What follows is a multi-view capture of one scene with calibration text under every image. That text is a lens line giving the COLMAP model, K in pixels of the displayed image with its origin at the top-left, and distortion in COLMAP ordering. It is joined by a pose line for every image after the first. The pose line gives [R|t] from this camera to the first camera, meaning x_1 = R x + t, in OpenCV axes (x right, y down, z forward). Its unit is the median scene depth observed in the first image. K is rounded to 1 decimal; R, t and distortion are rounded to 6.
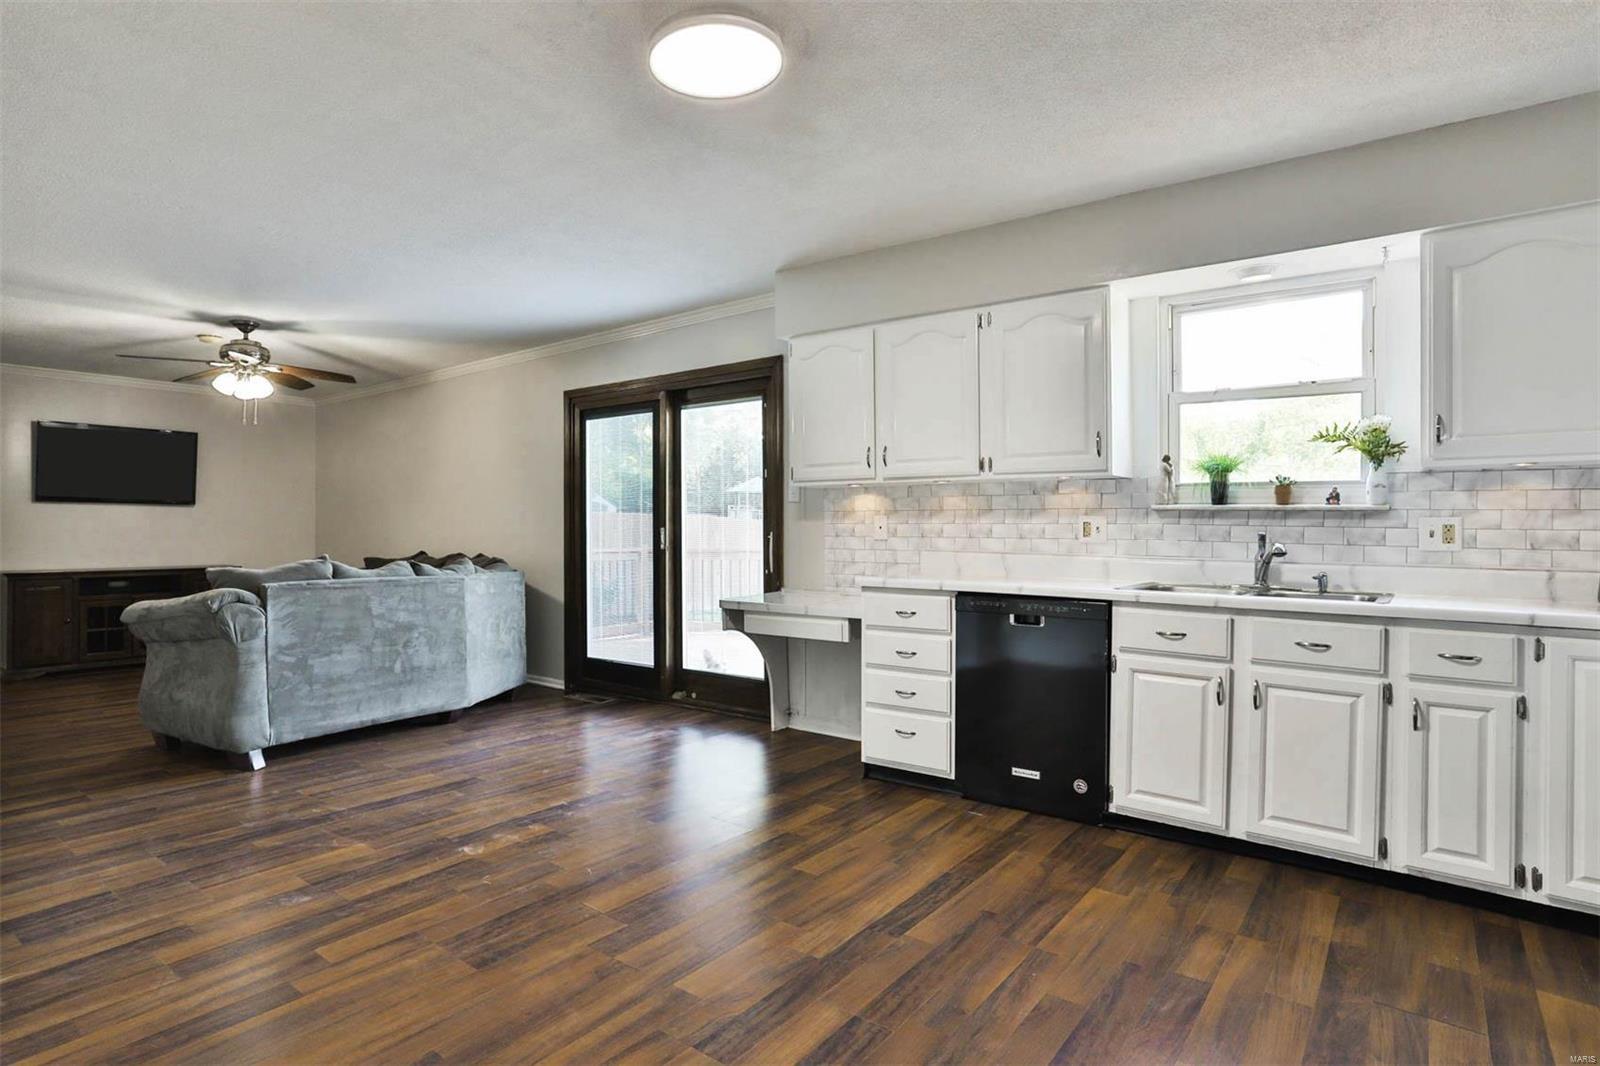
lens RADIAL K [[822.5, 0, 811.9], [0, 822.5, 519.9], [0, 0, 1]] dist [-0.012595, 0.005386]
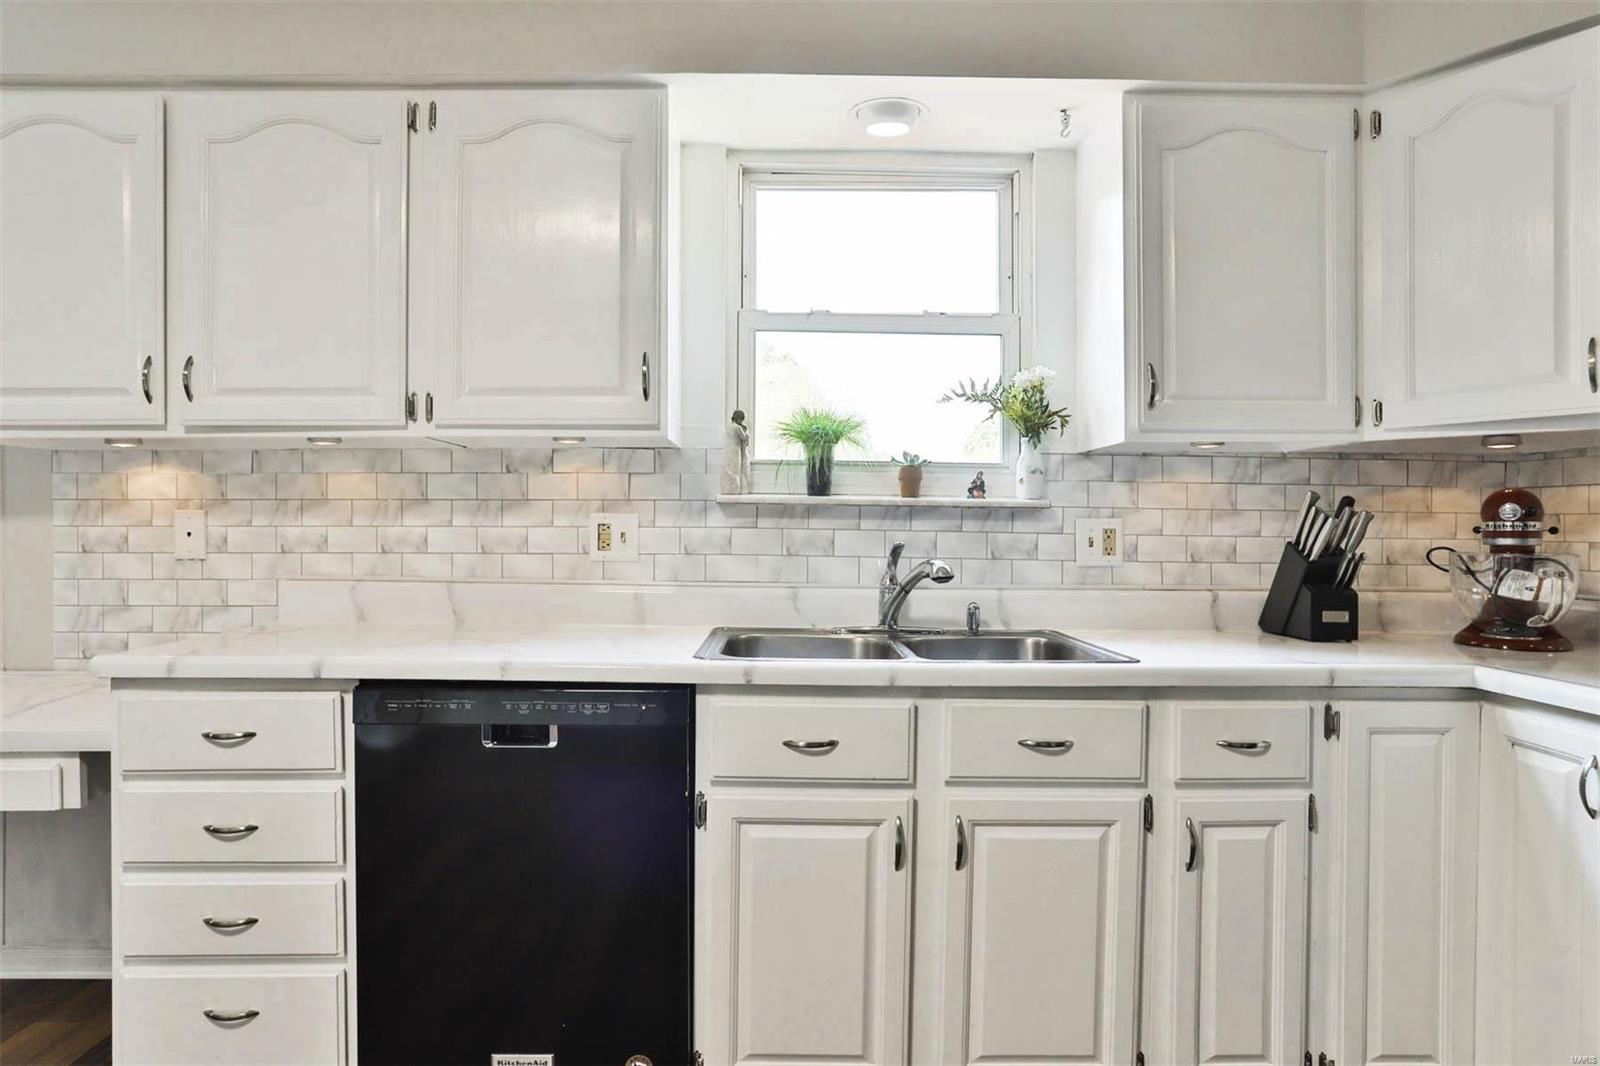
lens RADIAL K [[857.6, 0, 755.3], [0, 857.6, 524.8], [0, 0, 1]] dist [-0.033788, 0.009324]
pose [[0.816576, 0.002107, 0.577234, 0.086141], [-0.004479, 0.999986, 0.002686, 0.001442], [-0.577221, -0.004779, 0.816574, 0.499298]]
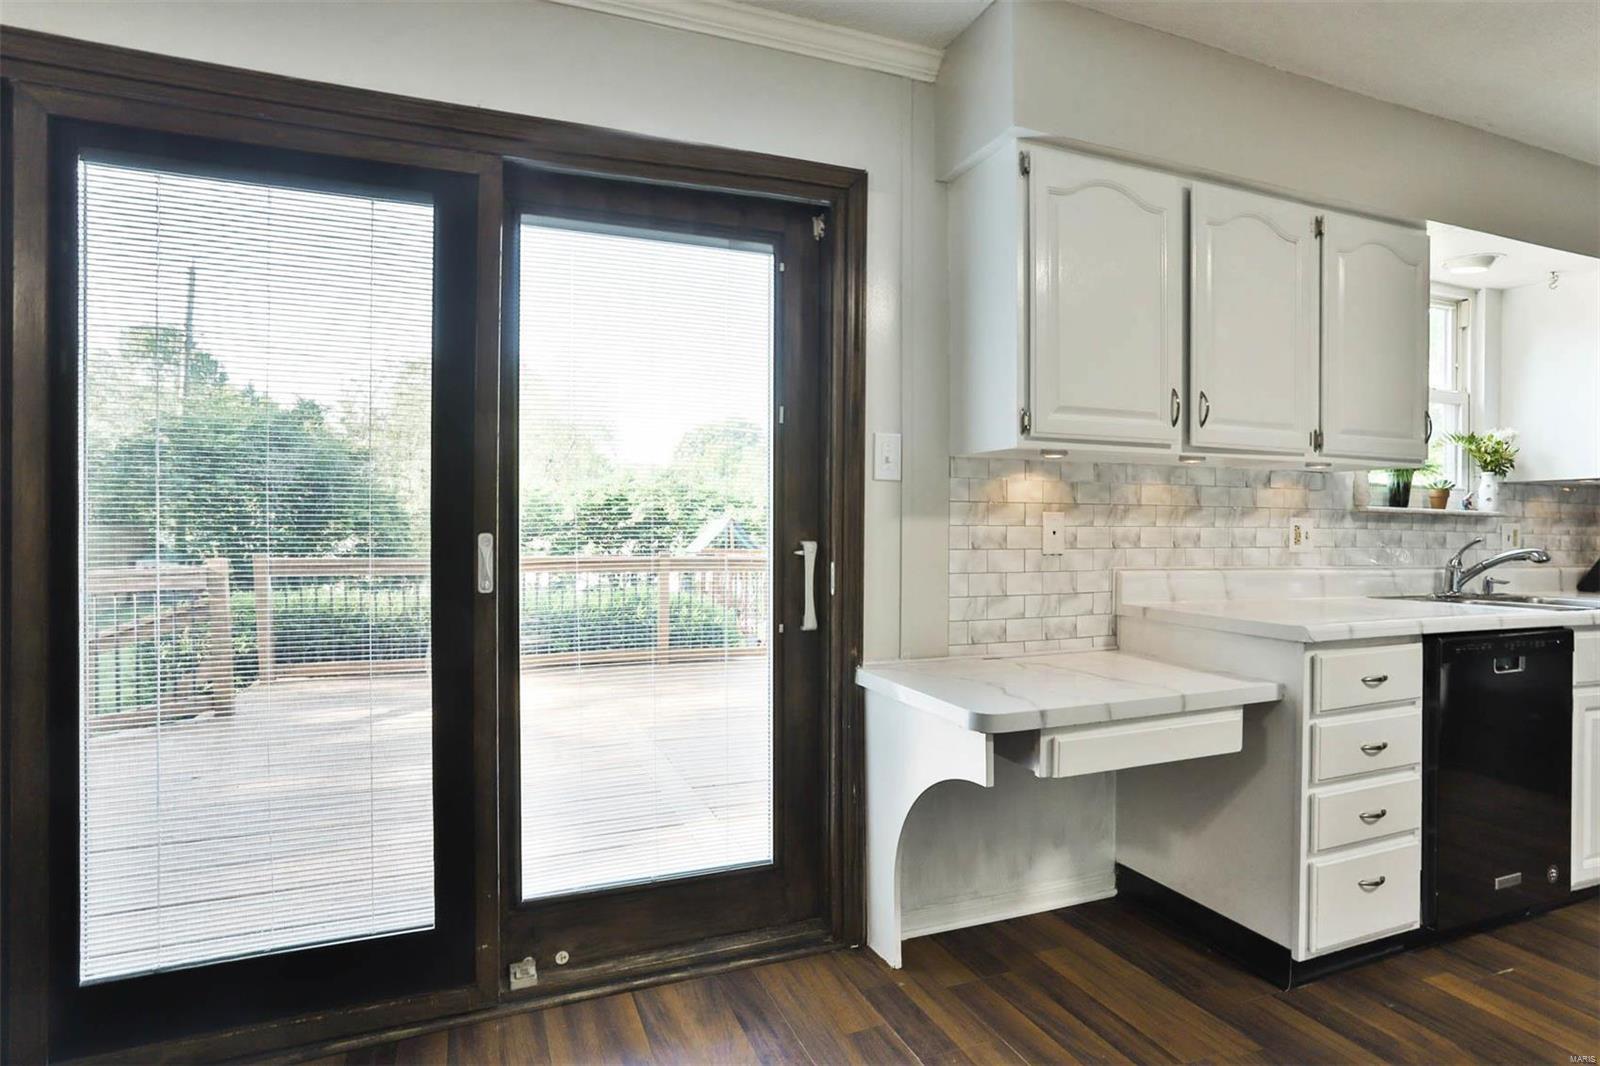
lens RADIAL K [[822.5, 0, 794.3], [0, 822.5, 523.0], [0, 0, 1]] dist [-0.012595, 0.005386]
pose [[0.550812, 0.006576, 0.834604, -0.626367], [-0.010690, 0.999943, -0.000824, 0.006407], [-0.834561, -0.008468, 0.550850, 1.056808]]
